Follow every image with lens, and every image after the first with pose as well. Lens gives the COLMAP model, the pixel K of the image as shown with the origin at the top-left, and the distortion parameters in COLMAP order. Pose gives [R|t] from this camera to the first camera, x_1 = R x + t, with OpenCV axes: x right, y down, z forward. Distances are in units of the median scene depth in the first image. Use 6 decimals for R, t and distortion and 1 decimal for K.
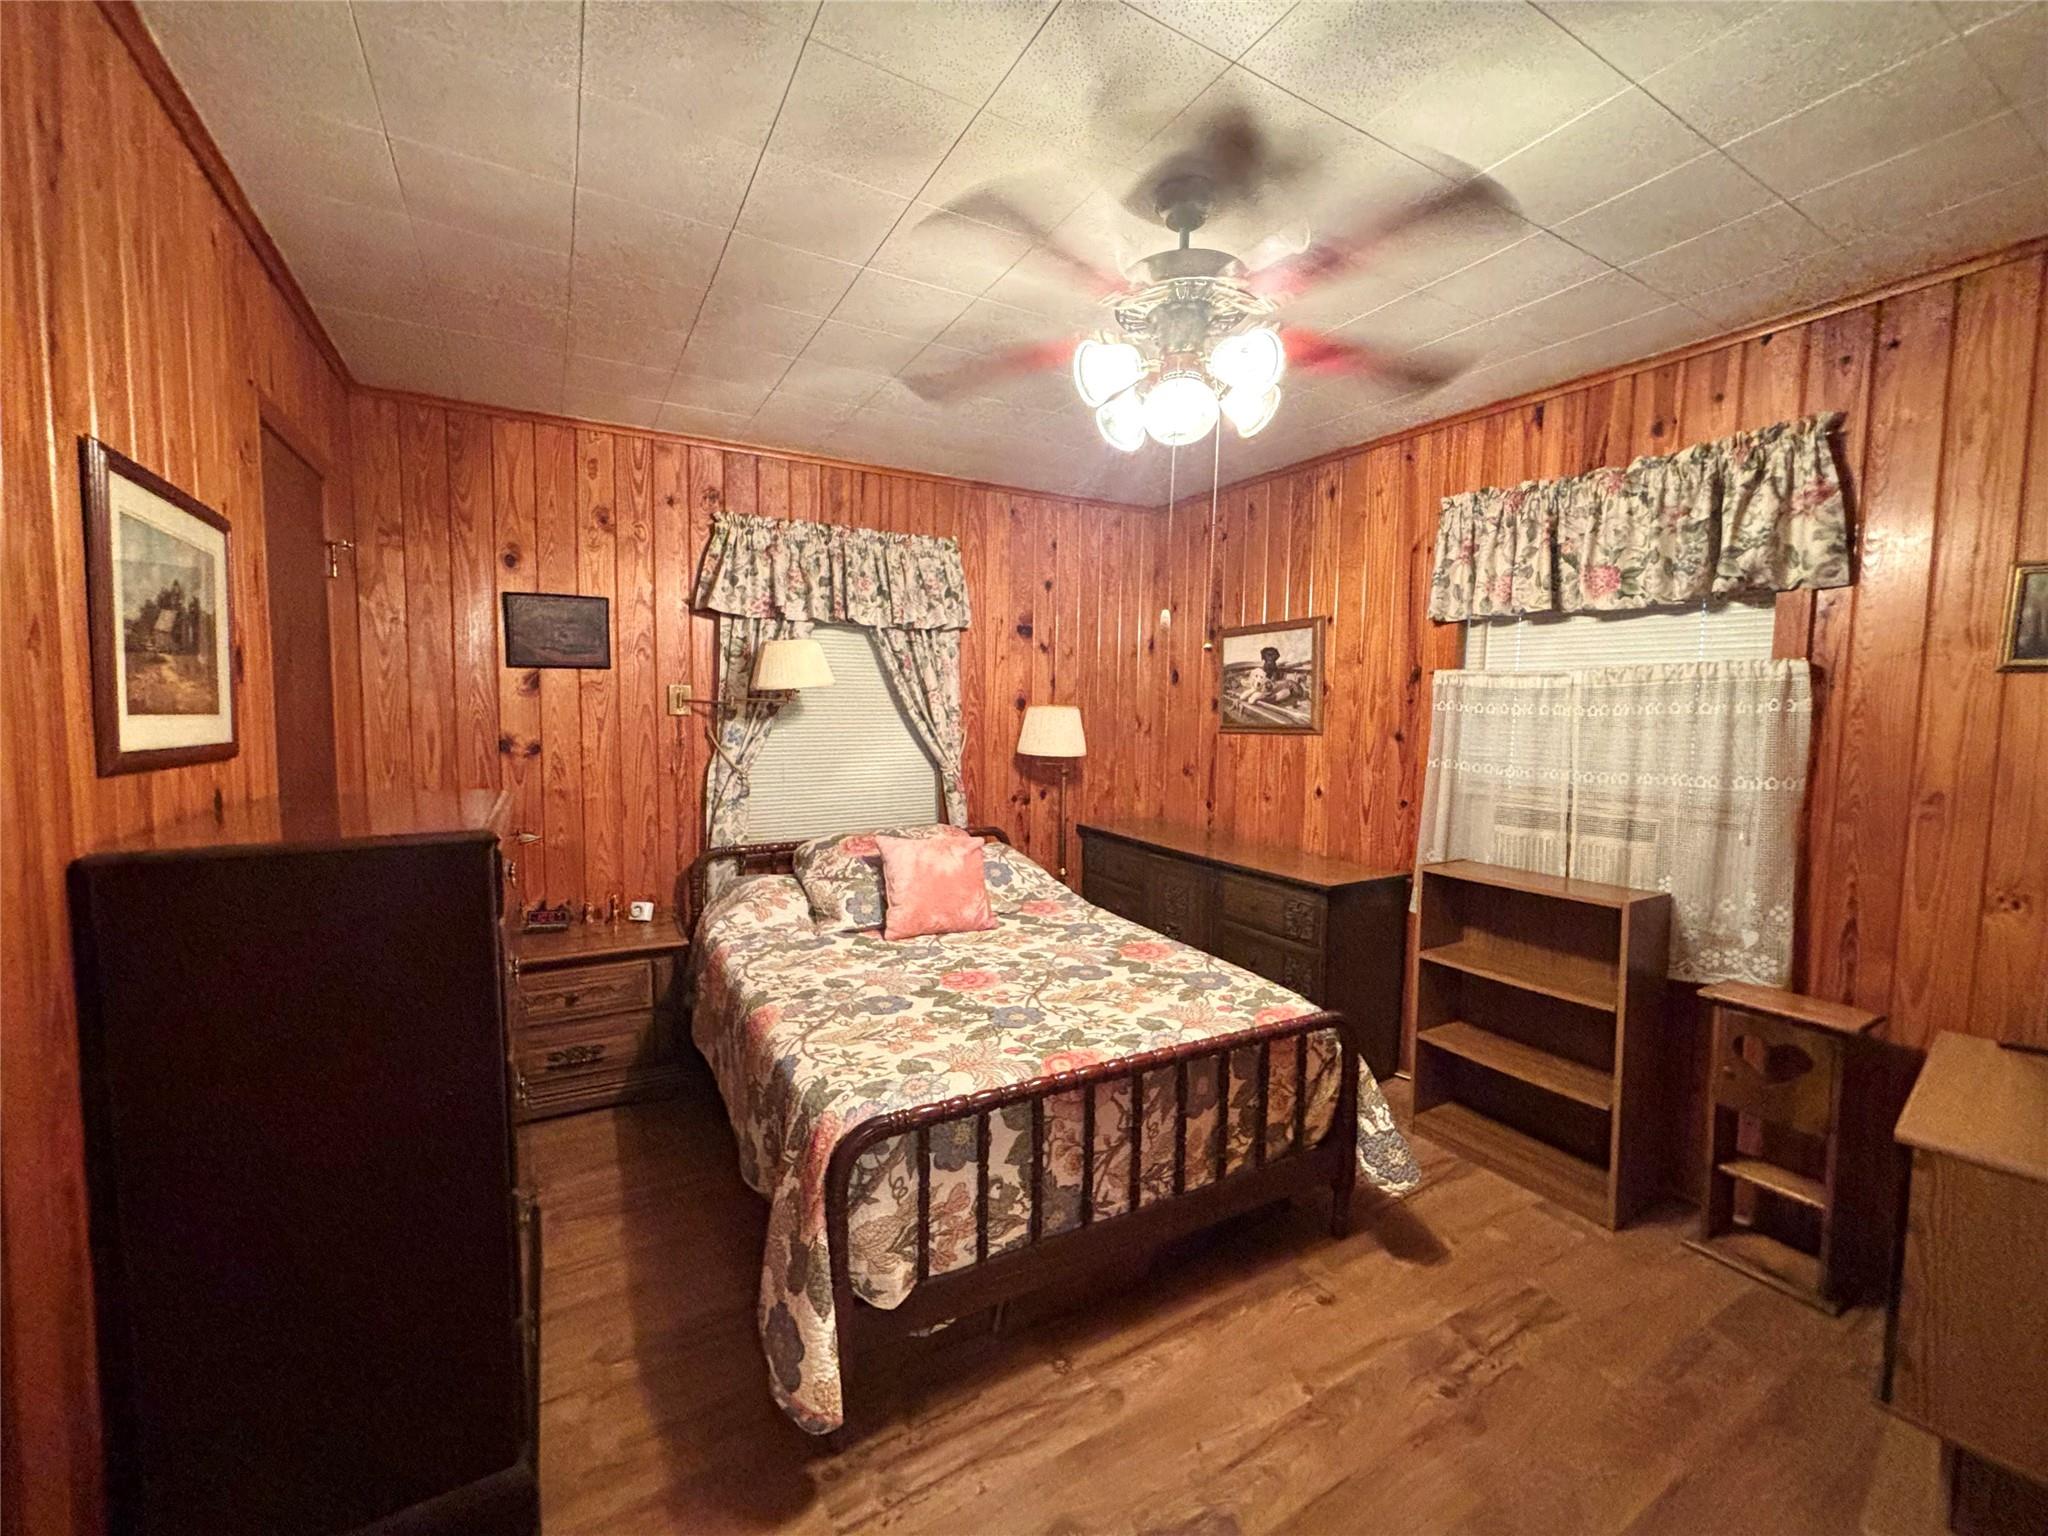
lens RADIAL K [[829.7, 0, 1027.5], [0, 829.7, 768.4], [0, 0, 1]] dist [-0.001177, -0.002264]
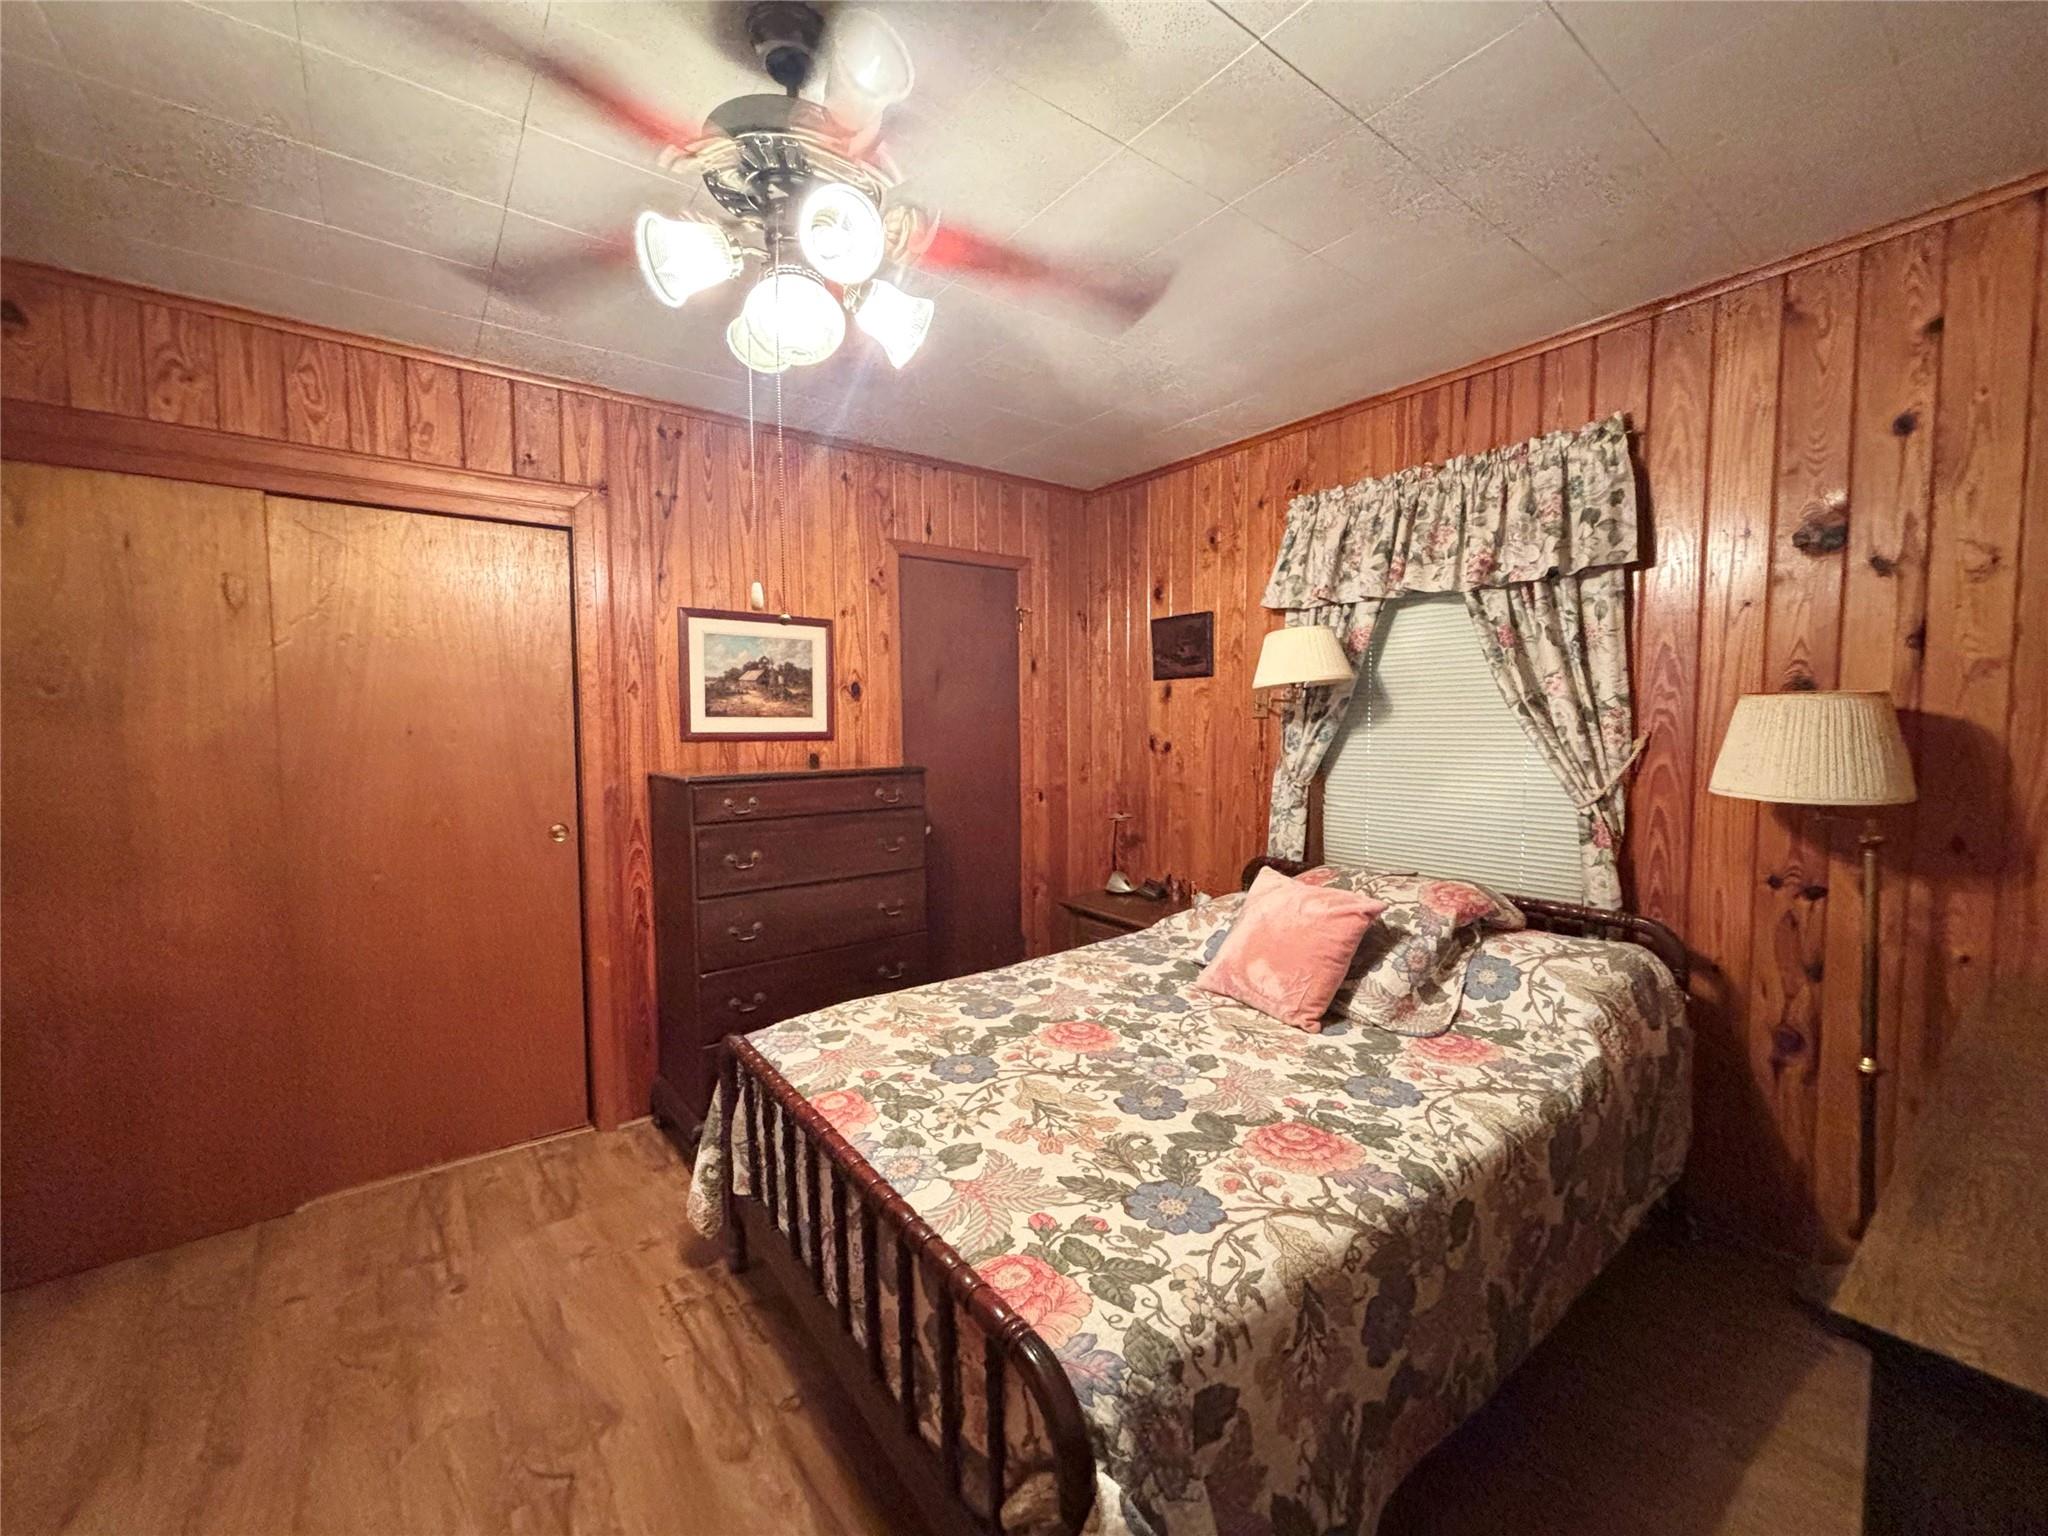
lens RADIAL K [[829.7, 0, 1028.4], [0, 829.7, 767.1], [0, 0, 1]] dist [-0.001177, -0.002264]
pose [[0.112696, 0.051647, -0.992286, 0.680160], [-0.063724, 0.996968, 0.044653, -0.041461], [0.991584, 0.058201, 0.115645, 0.785215]]
